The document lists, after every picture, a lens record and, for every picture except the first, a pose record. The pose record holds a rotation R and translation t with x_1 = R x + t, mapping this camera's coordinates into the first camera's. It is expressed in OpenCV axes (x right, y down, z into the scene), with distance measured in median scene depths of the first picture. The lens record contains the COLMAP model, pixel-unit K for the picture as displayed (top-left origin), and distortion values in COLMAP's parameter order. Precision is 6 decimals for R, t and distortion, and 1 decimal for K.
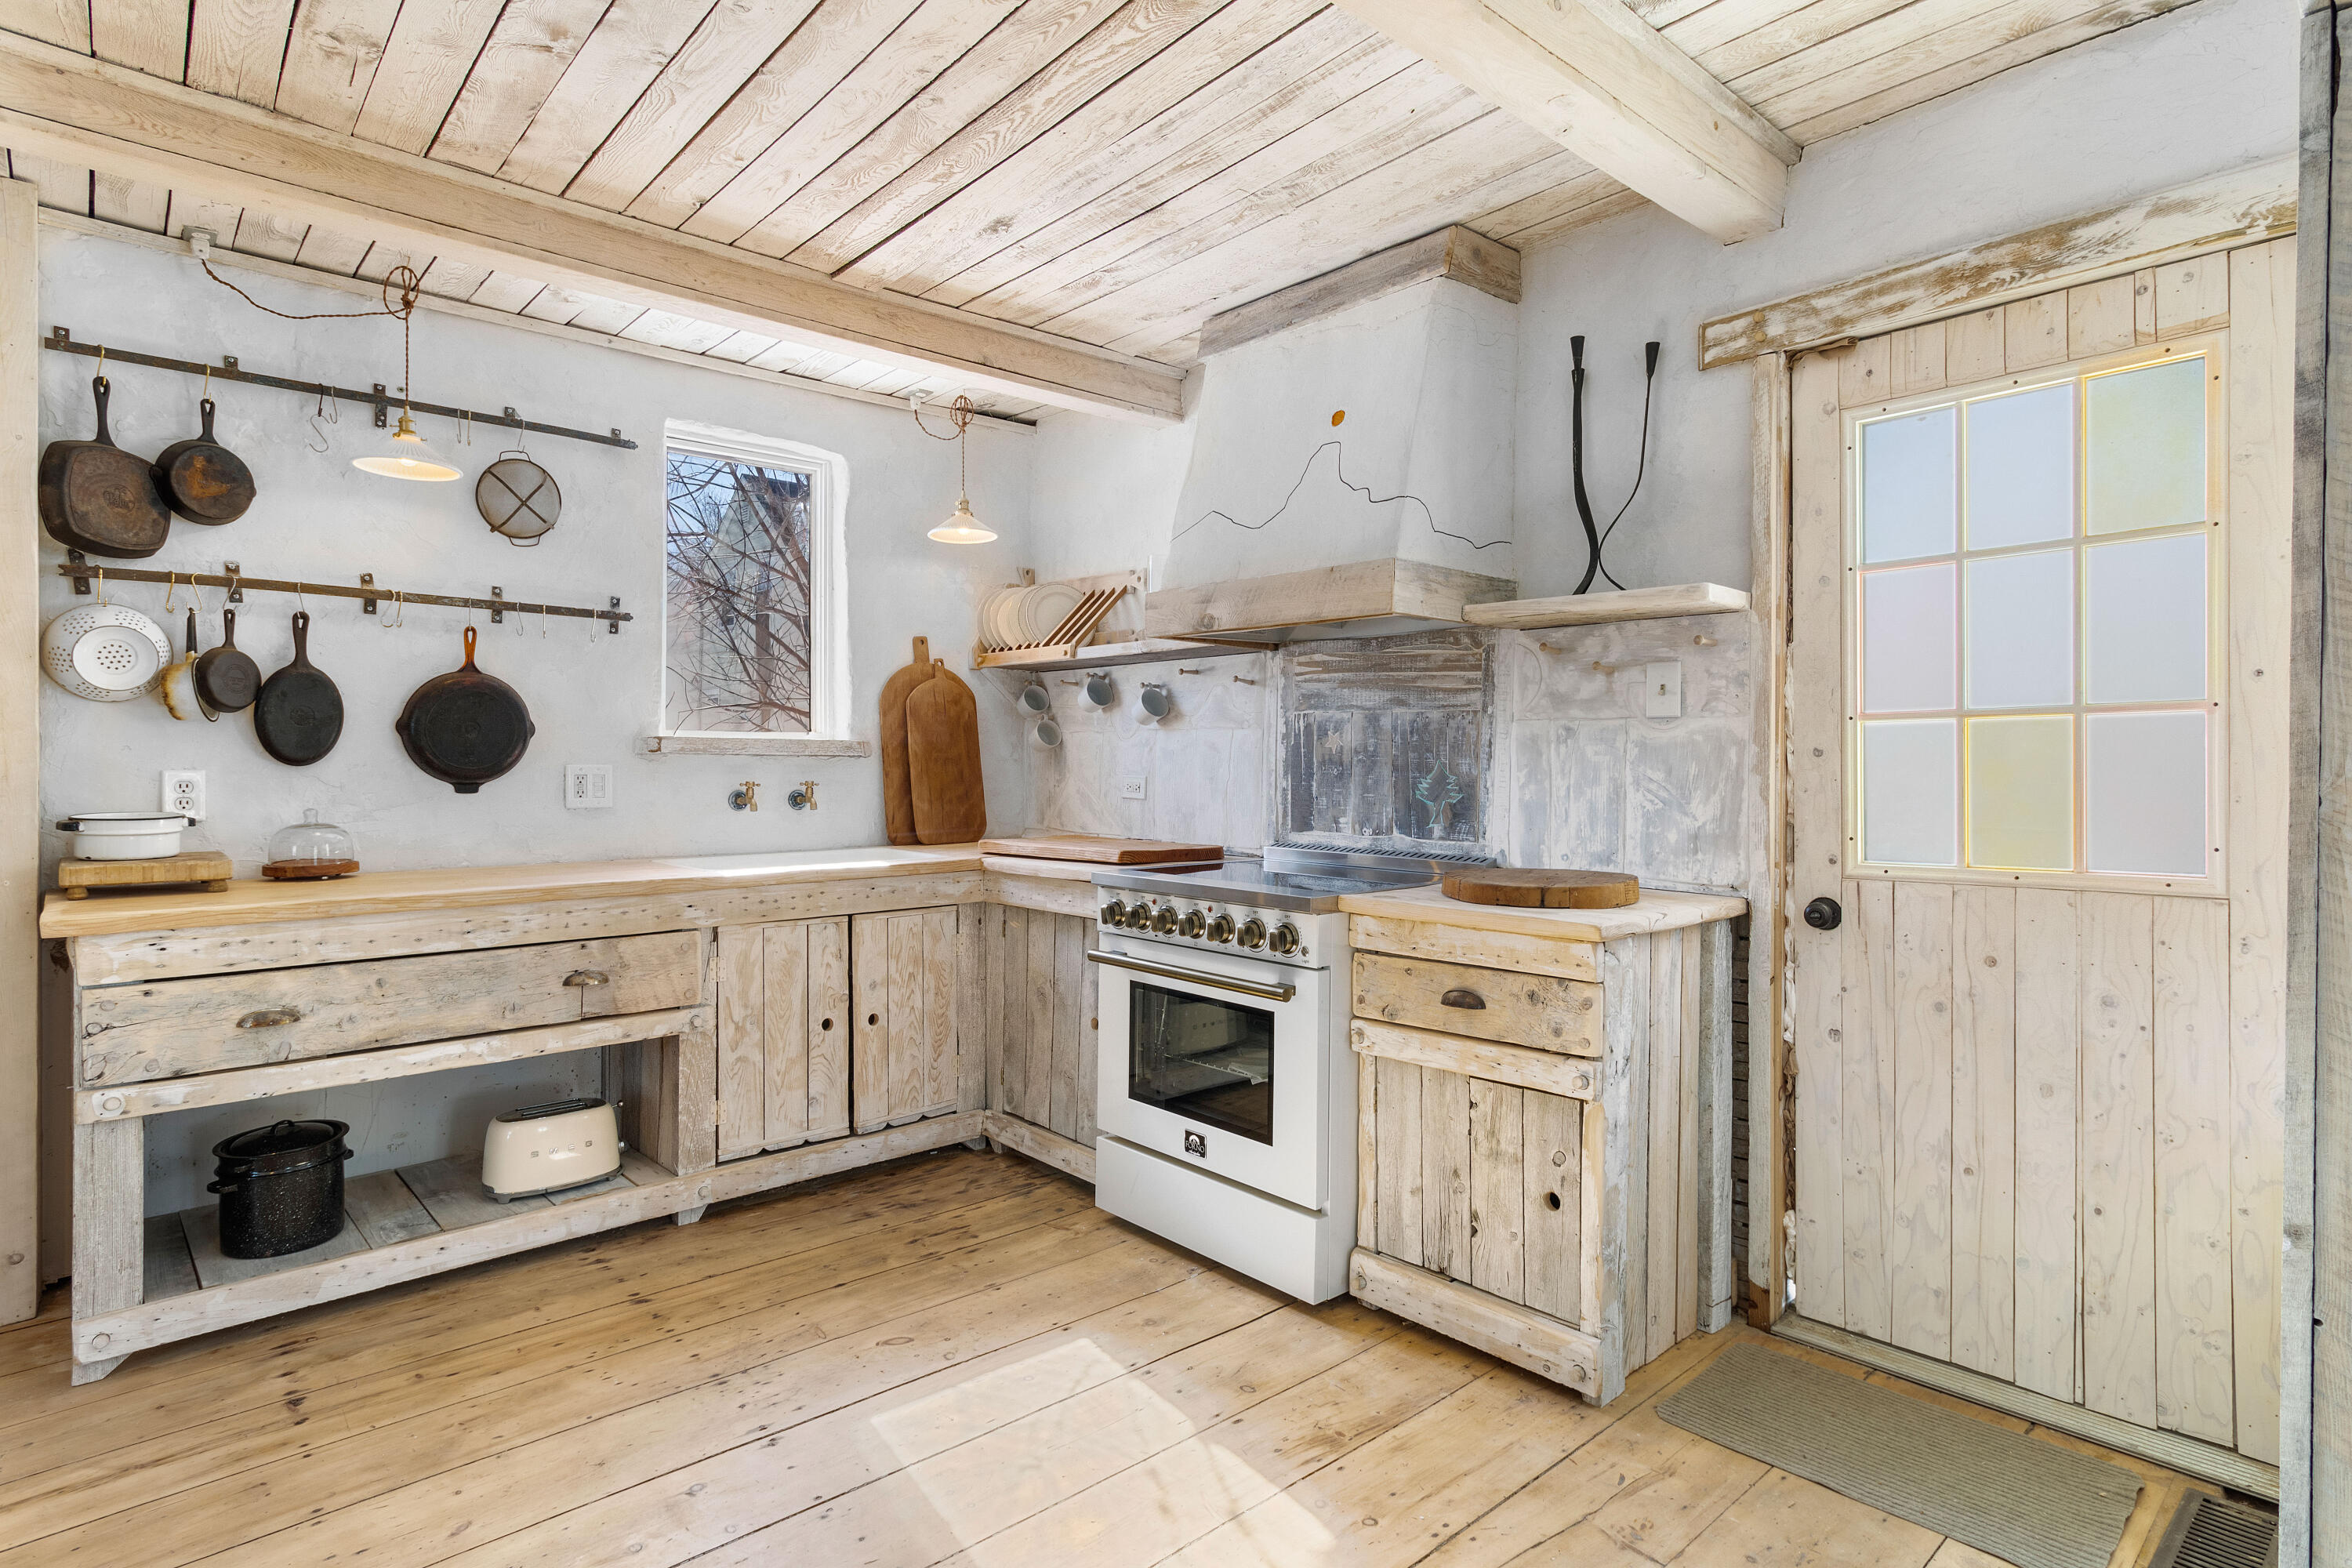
lens RADIAL K [[1213.3, 0, 1186.2], [0, 1213.3, 777.5], [0, 0, 1]] dist [0.002010, 0.000402]
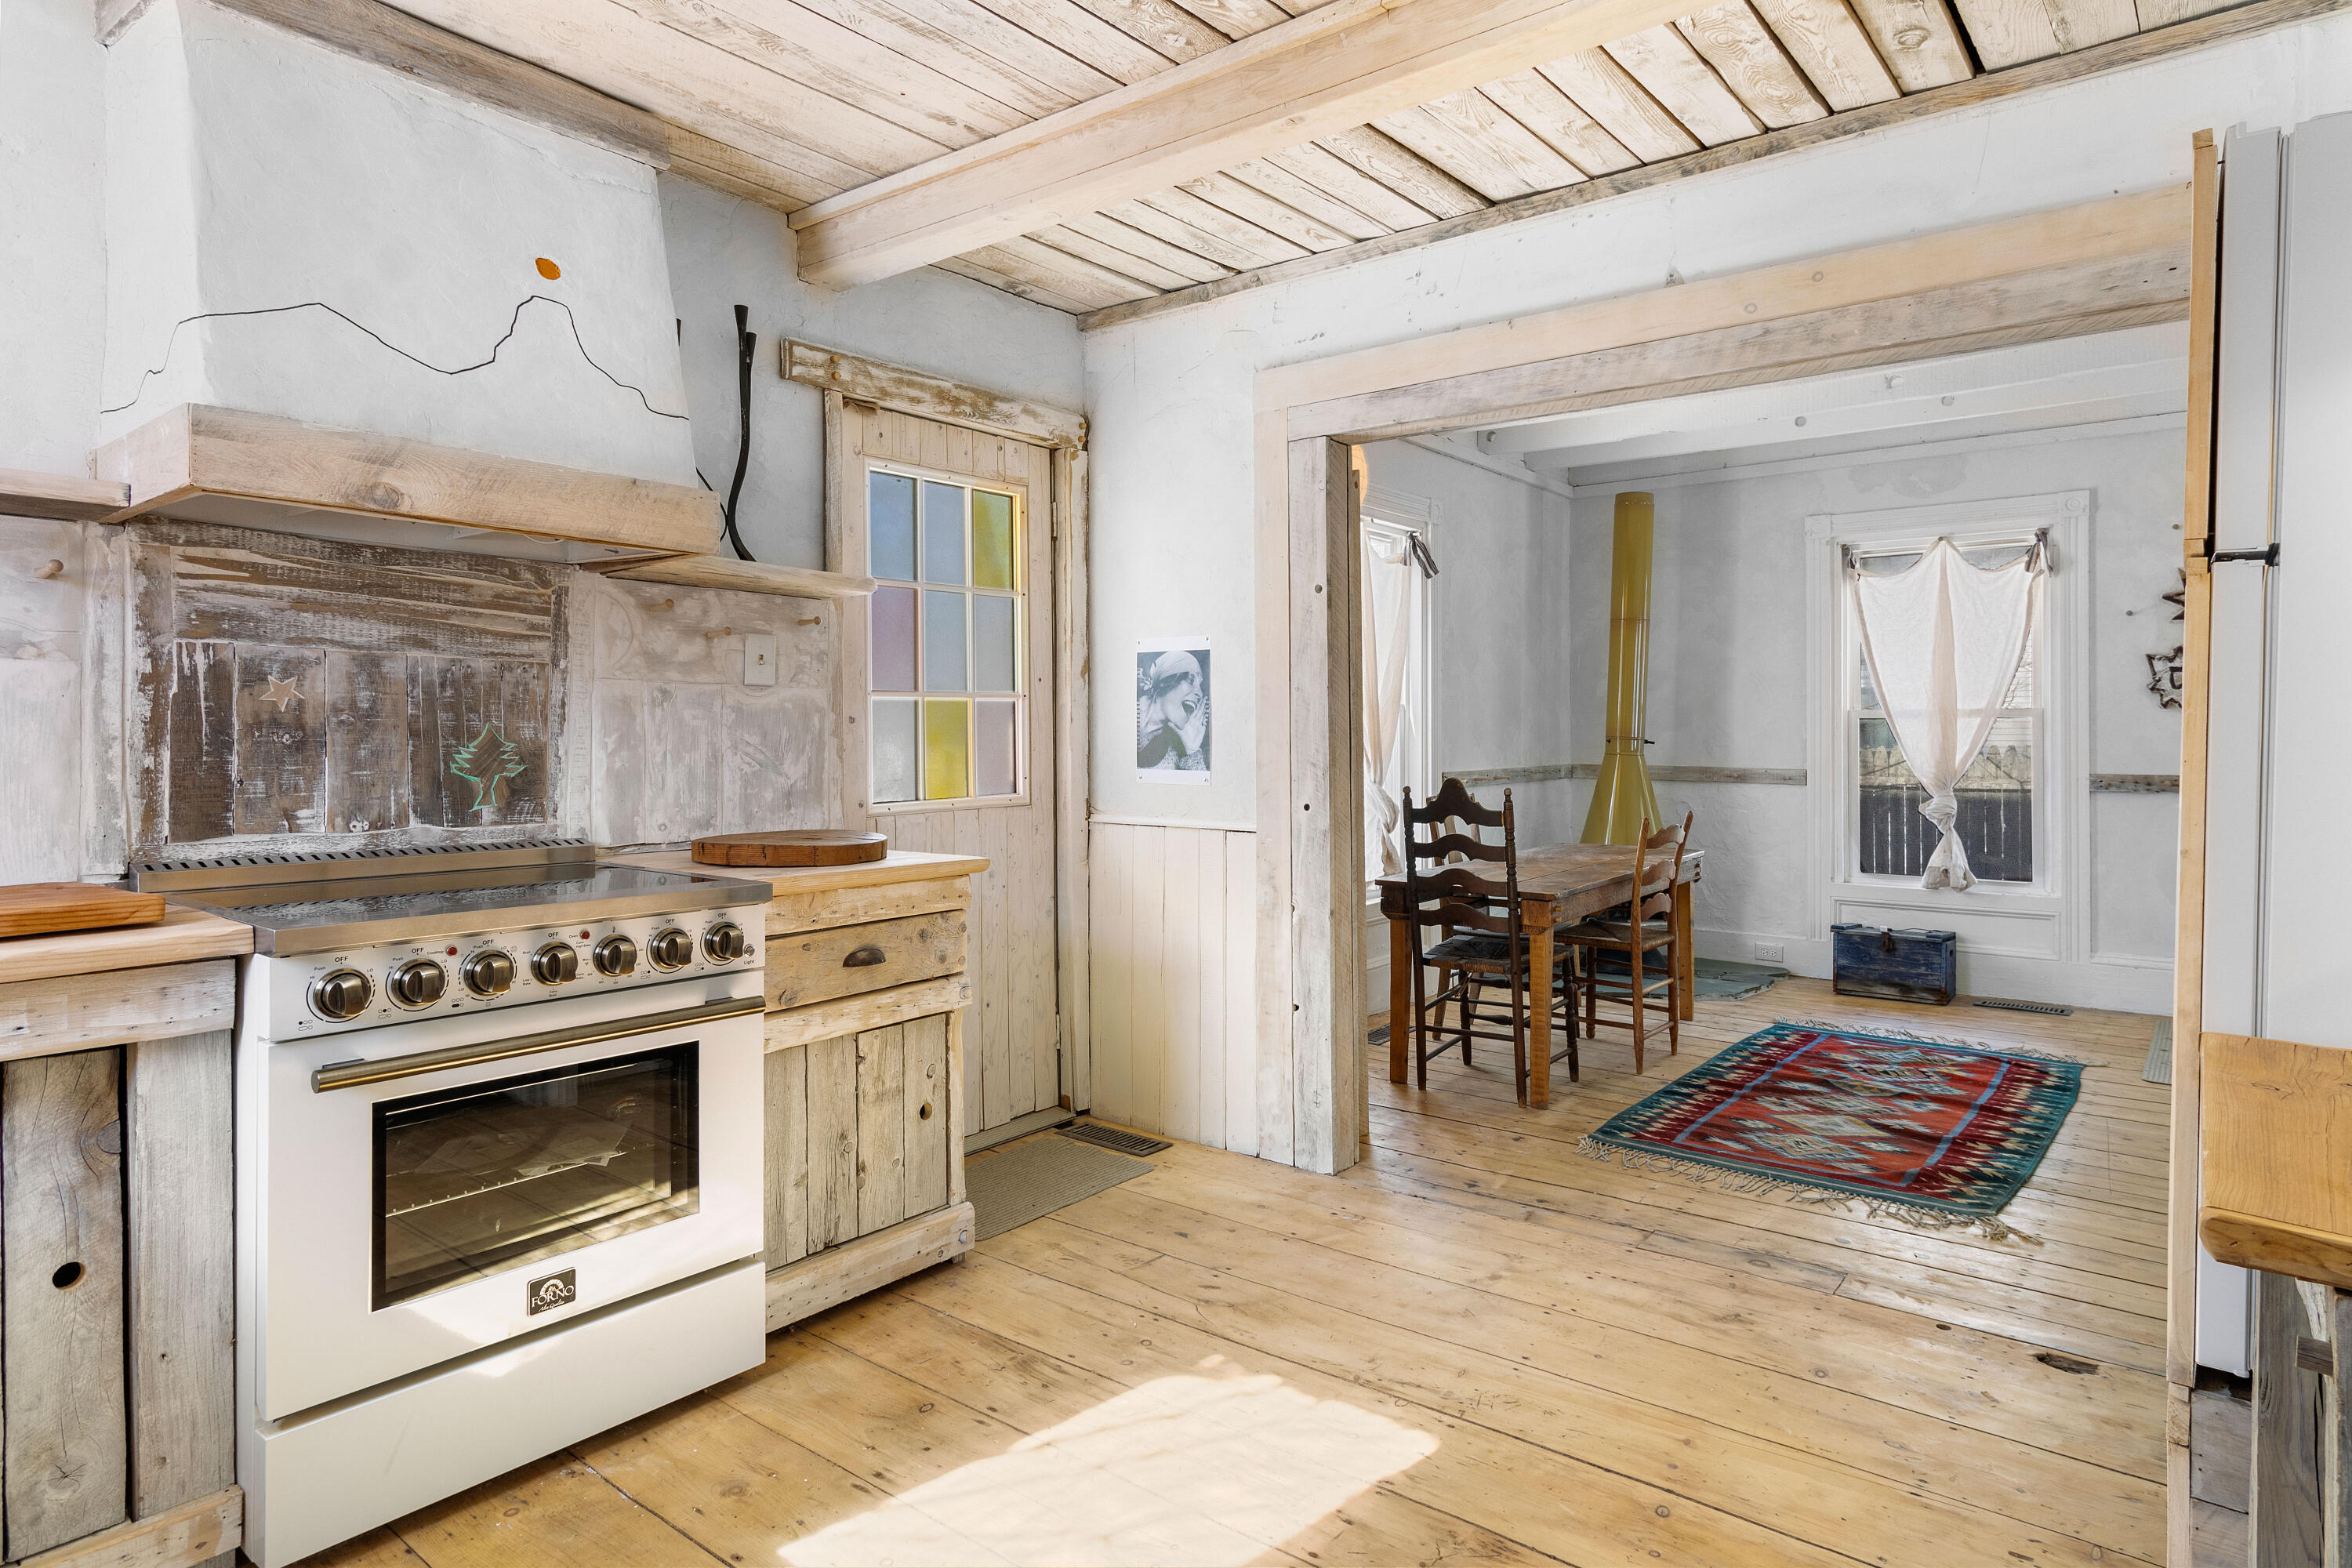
lens RADIAL K [[1303.0, 0, 1186.9], [0, 1303.0, 728.1], [0, 0, 1]] dist [0.001955, 0.001255]
pose [[-0.161825, 0.003375, 0.986814, -0.721043], [0.010827, 0.999940, -0.001645, -0.004954], [-0.986760, 0.010418, -0.161852, 0.724374]]
